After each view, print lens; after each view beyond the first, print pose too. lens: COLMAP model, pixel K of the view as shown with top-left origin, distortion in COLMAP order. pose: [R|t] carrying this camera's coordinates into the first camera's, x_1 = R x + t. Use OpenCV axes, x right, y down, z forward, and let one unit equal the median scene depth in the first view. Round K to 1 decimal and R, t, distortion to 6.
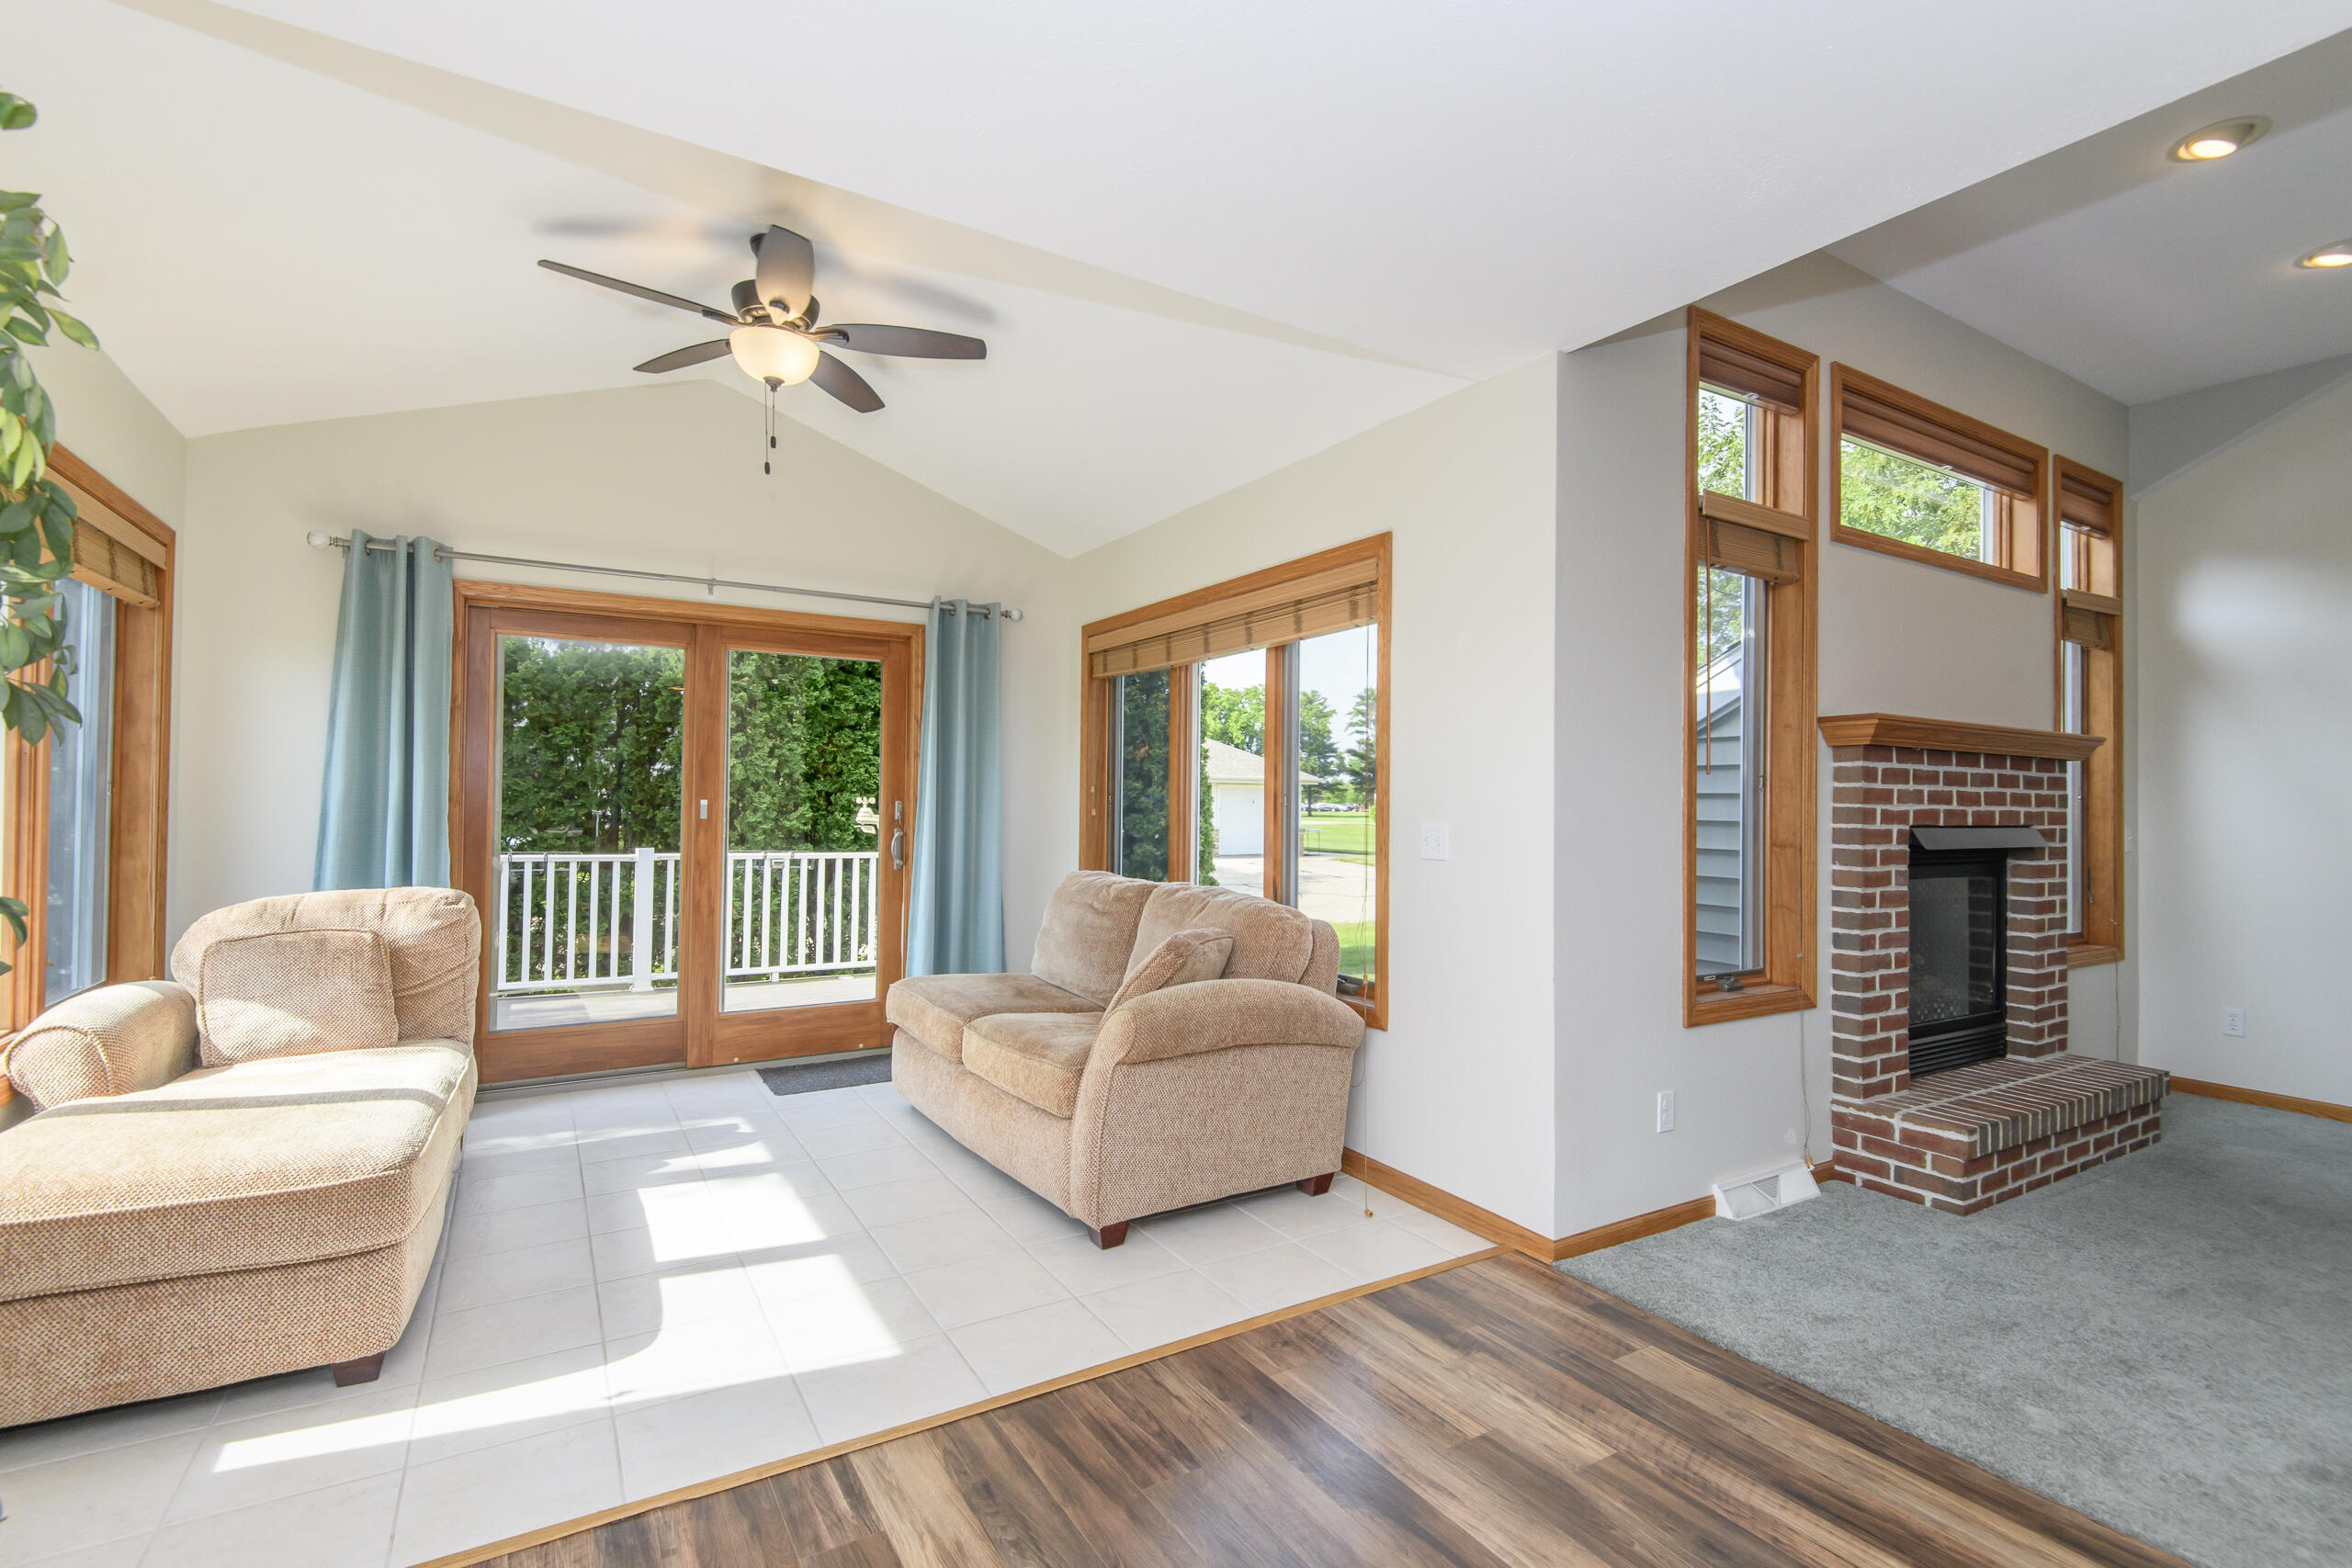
lens RADIAL K [[1068.5, 0, 1178.2], [0, 1068.5, 781.0], [0, 0, 1]] dist [0.004096, -0.005759]
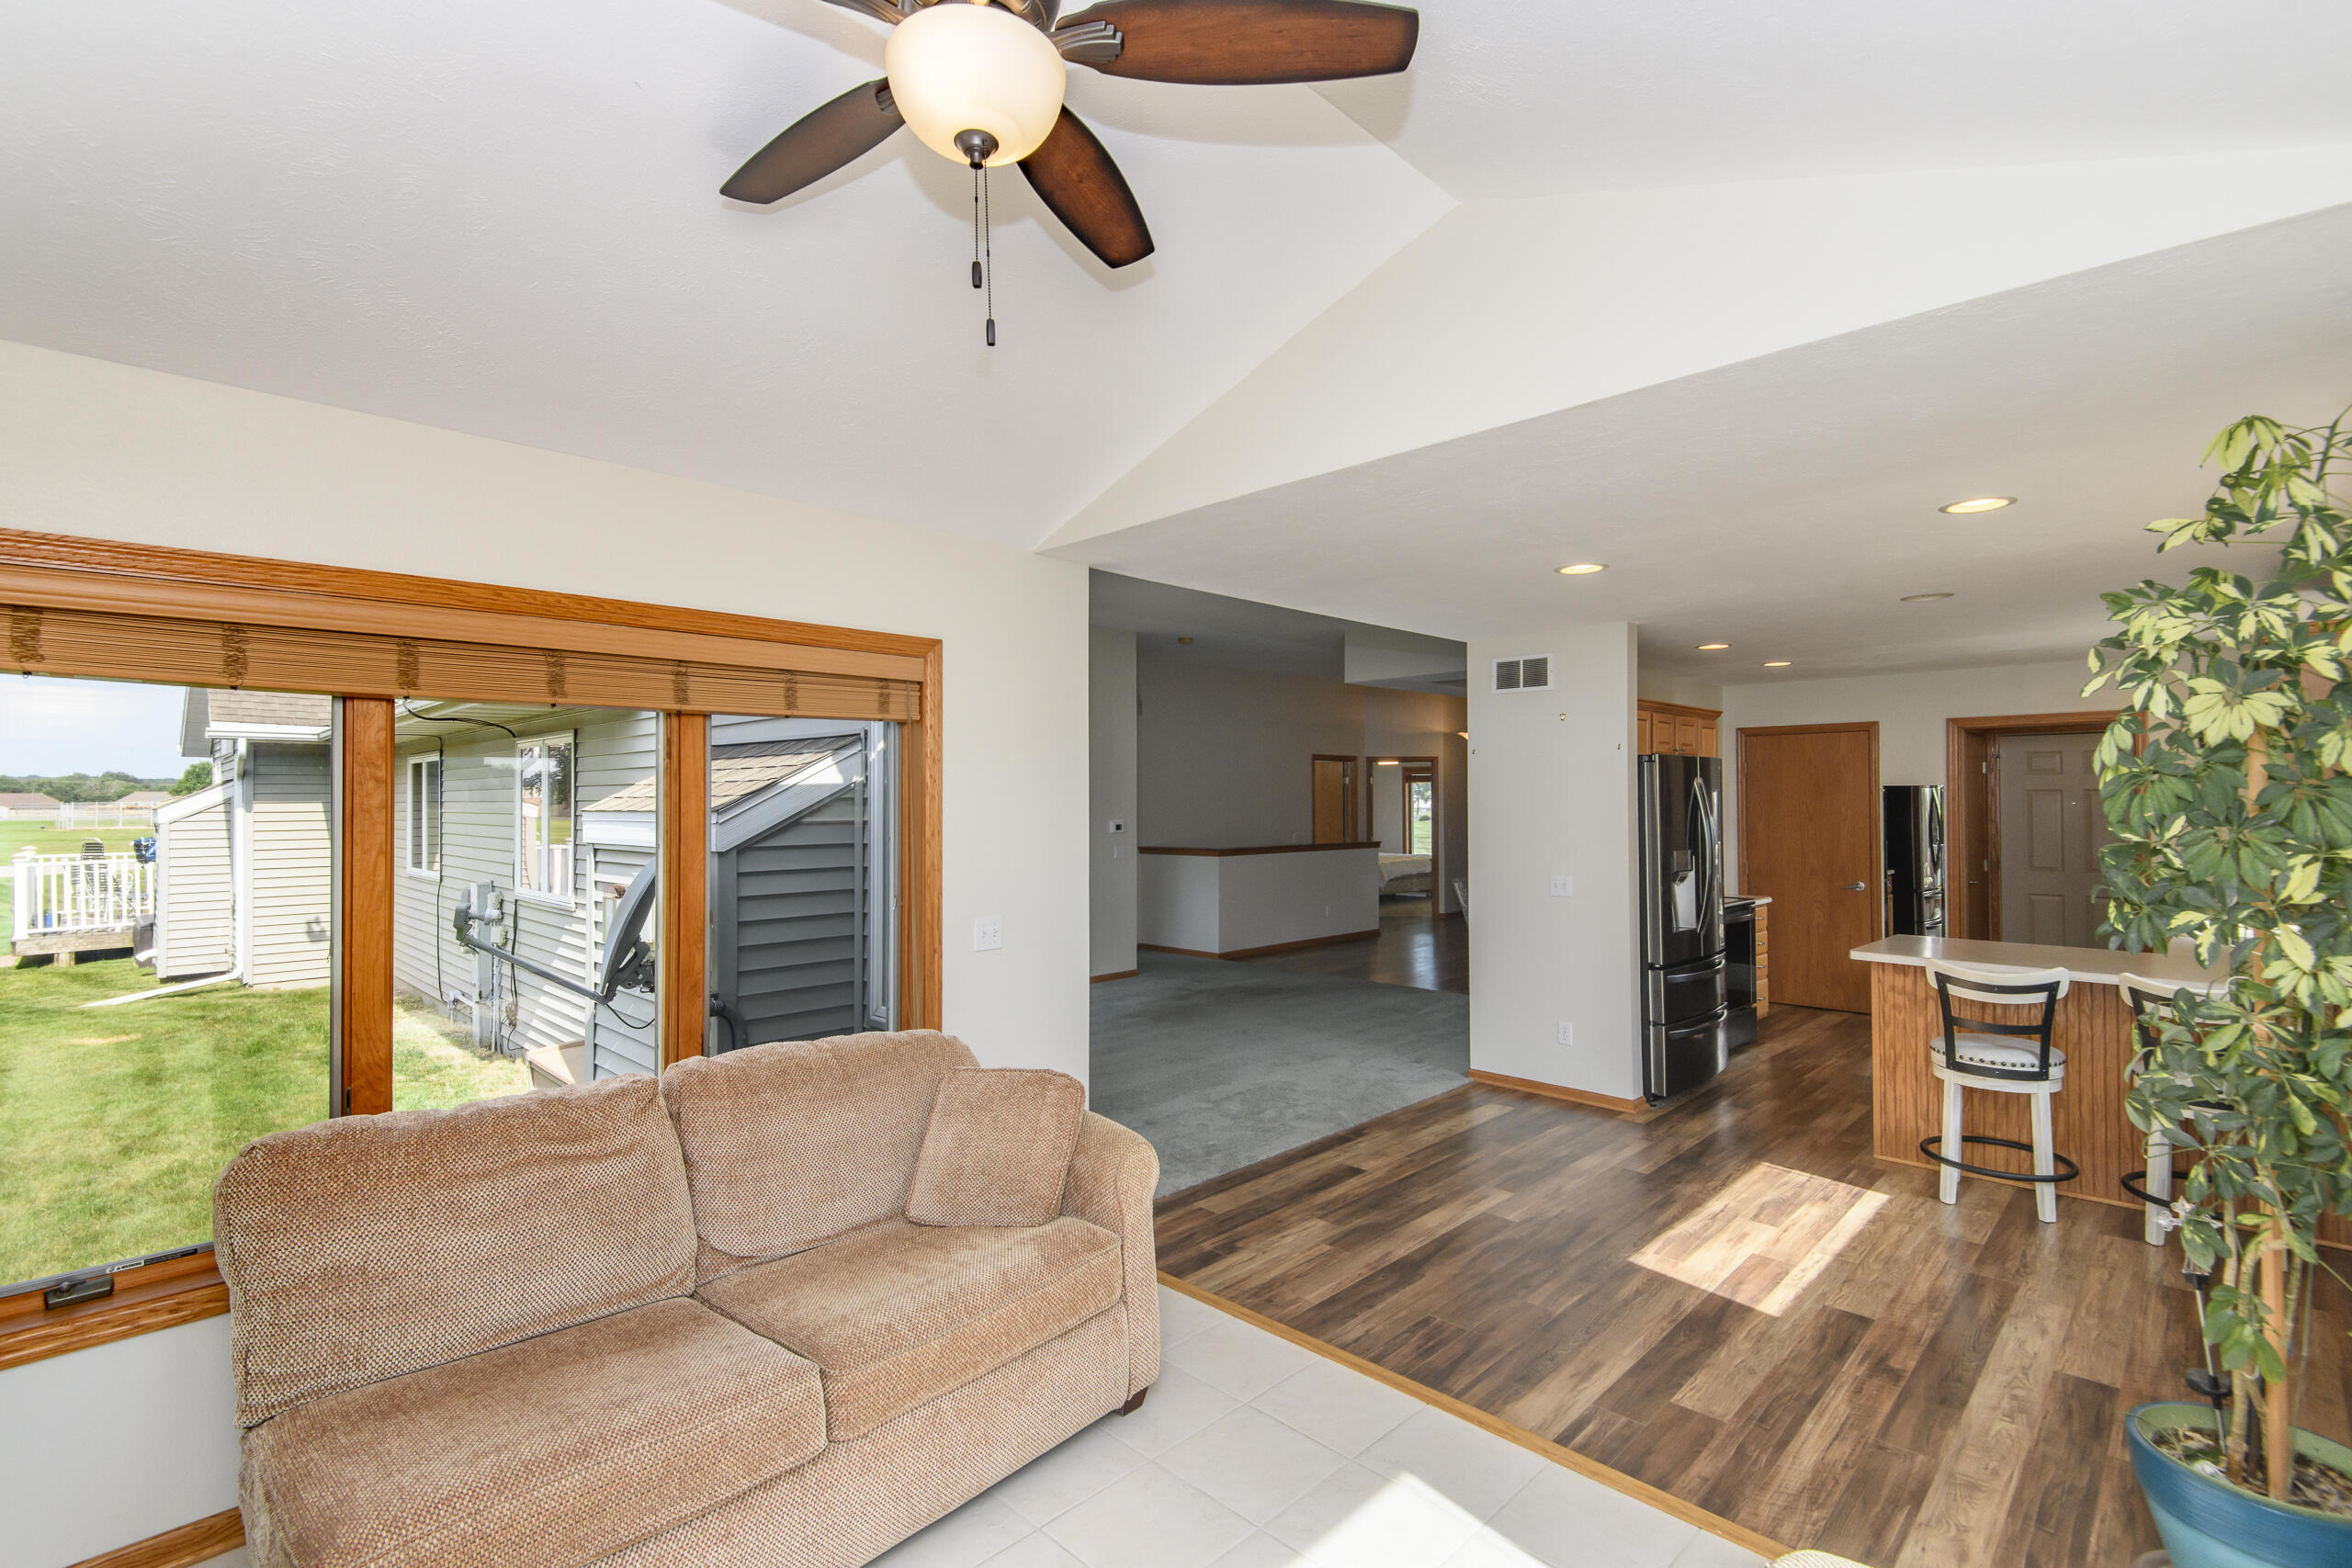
lens RADIAL K [[1068.5, 0, 1161.7], [0, 1068.5, 786.4], [0, 0, 1]] dist [0.004096, -0.005759]
pose [[-0.227190, -0.002382, 0.973848, -0.811322], [-0.017712, 0.999842, -0.001686, -0.090061], [-0.973689, -0.017631, -0.227196, 0.976579]]
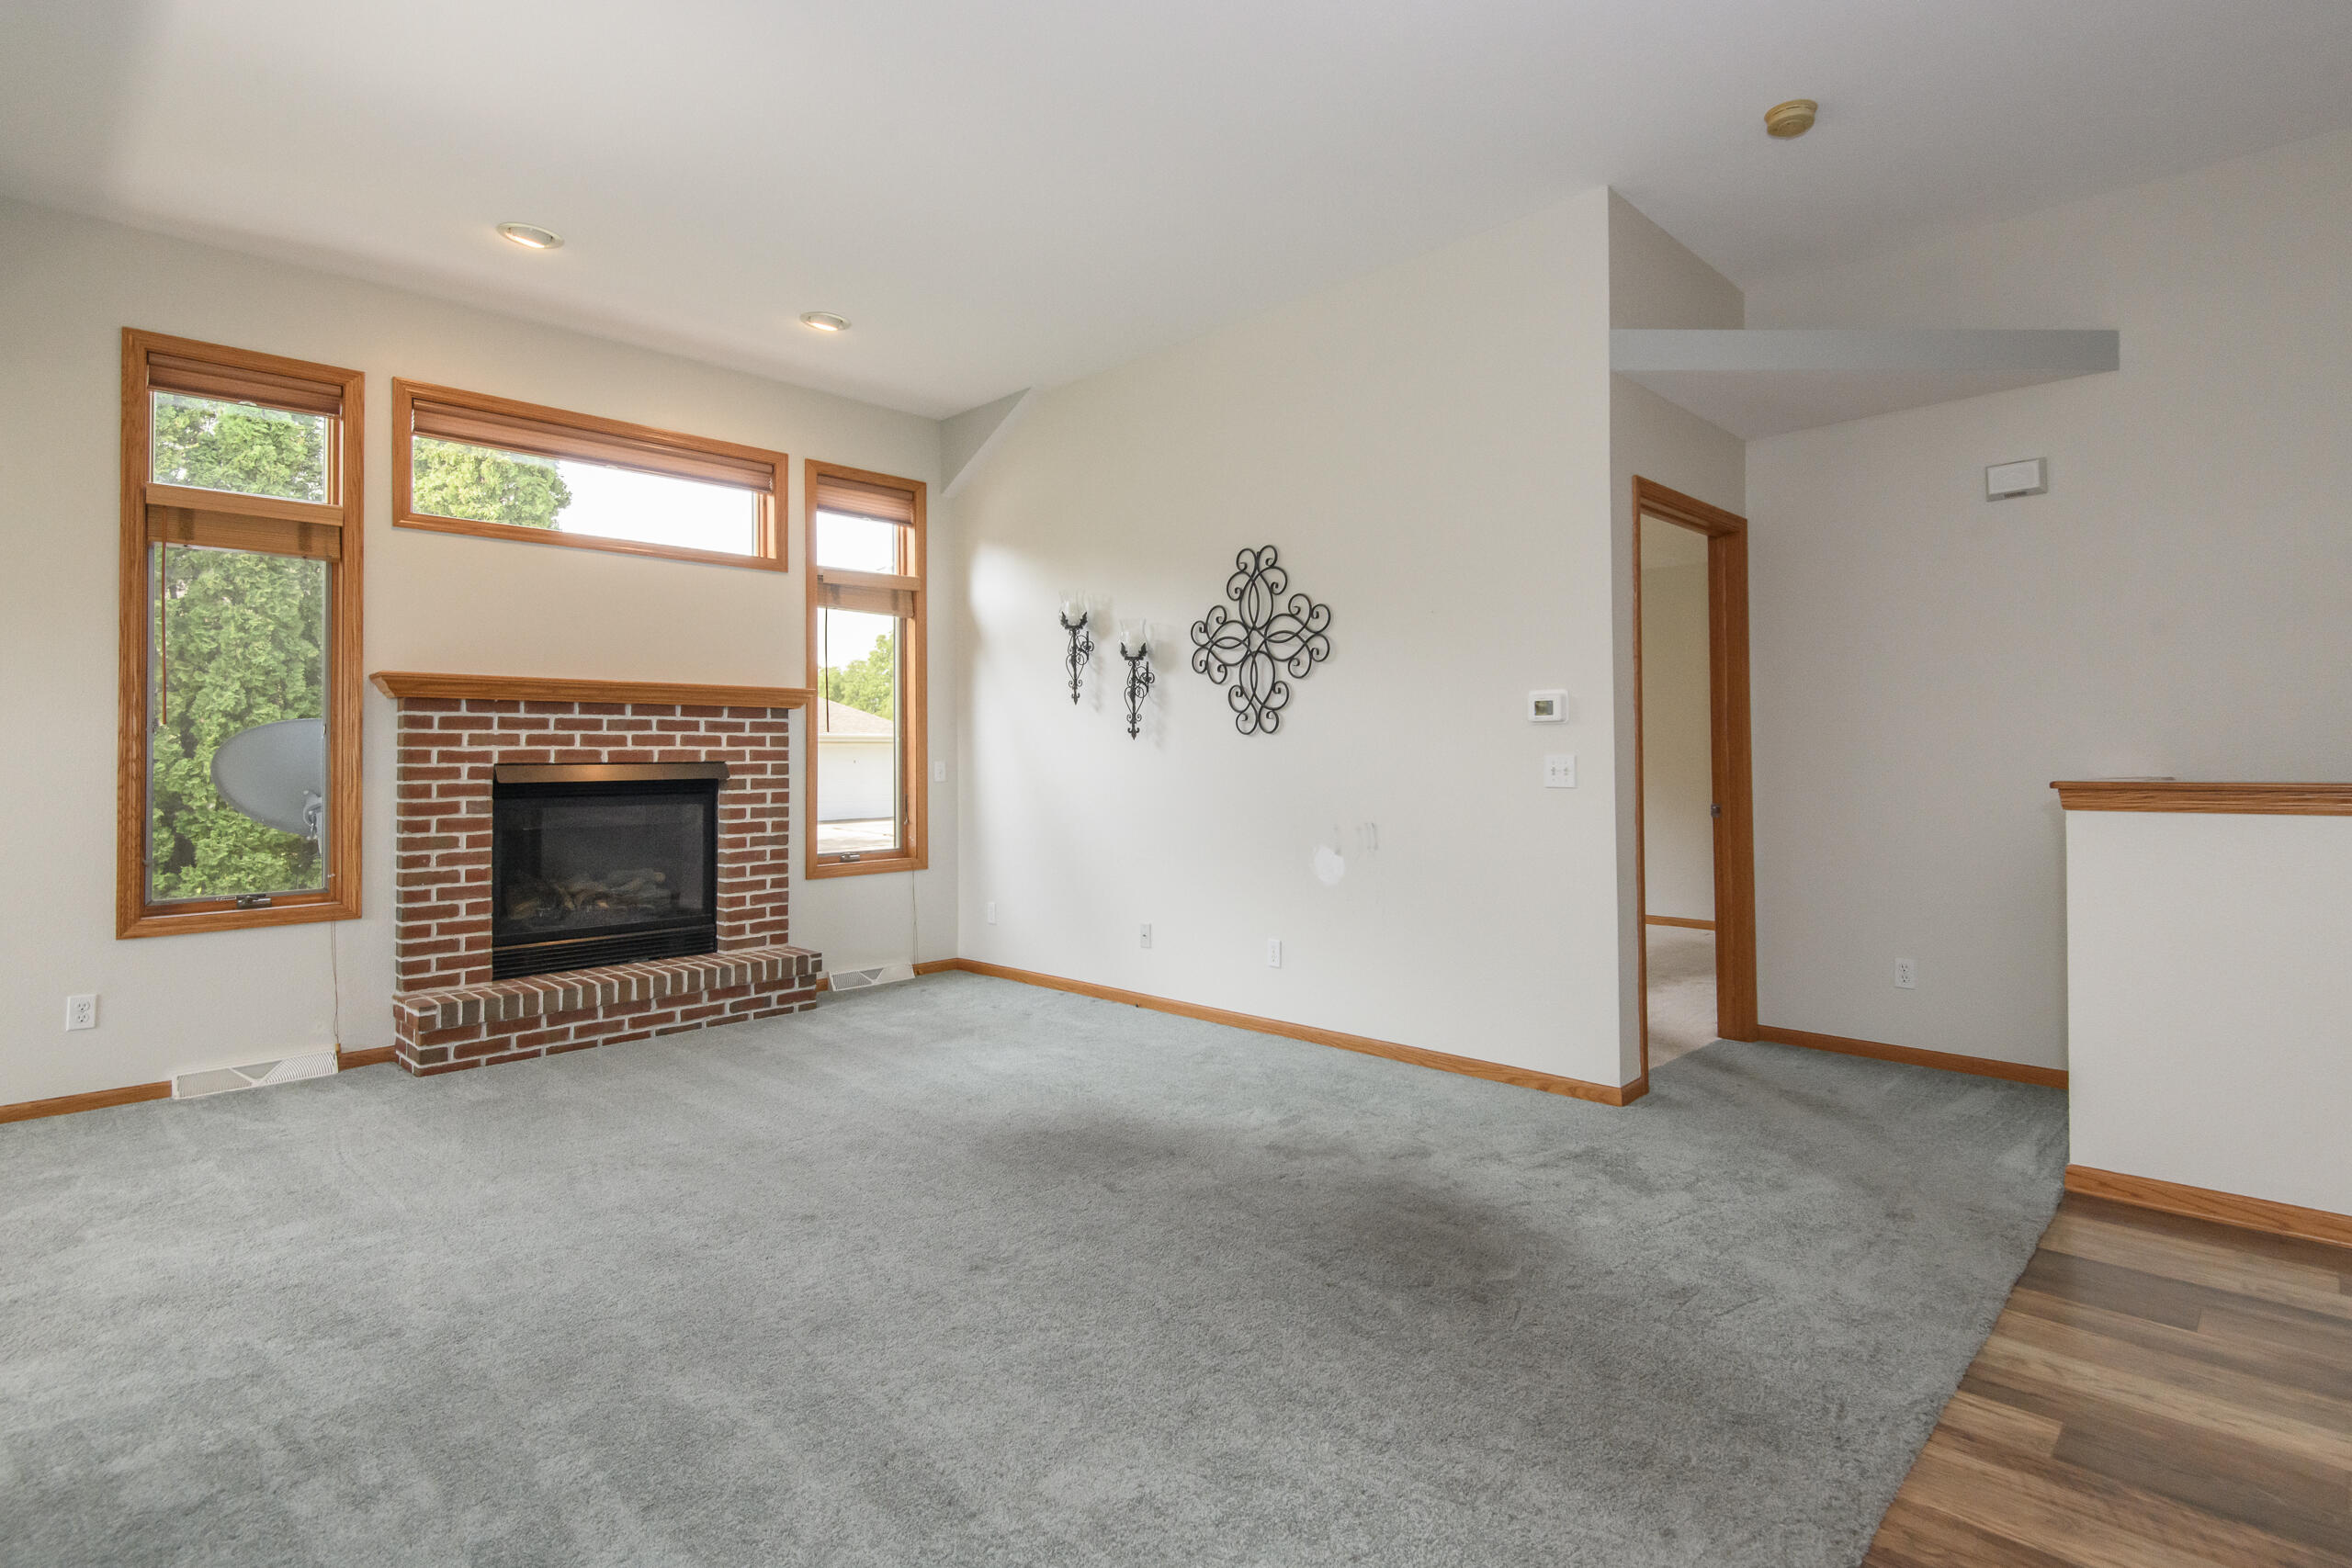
lens RADIAL K [[1136.2, 0, 1261.4], [0, 1136.2, 734.9], [0, 0, 1]] dist [-0.000094, -0.002137]
pose [[0.956423, -0.017302, 0.291470, 1.177343], [0.017815, 0.999841, 0.000894, 0.024010], [-0.291439, 0.004337, 0.956580, -0.500044]]
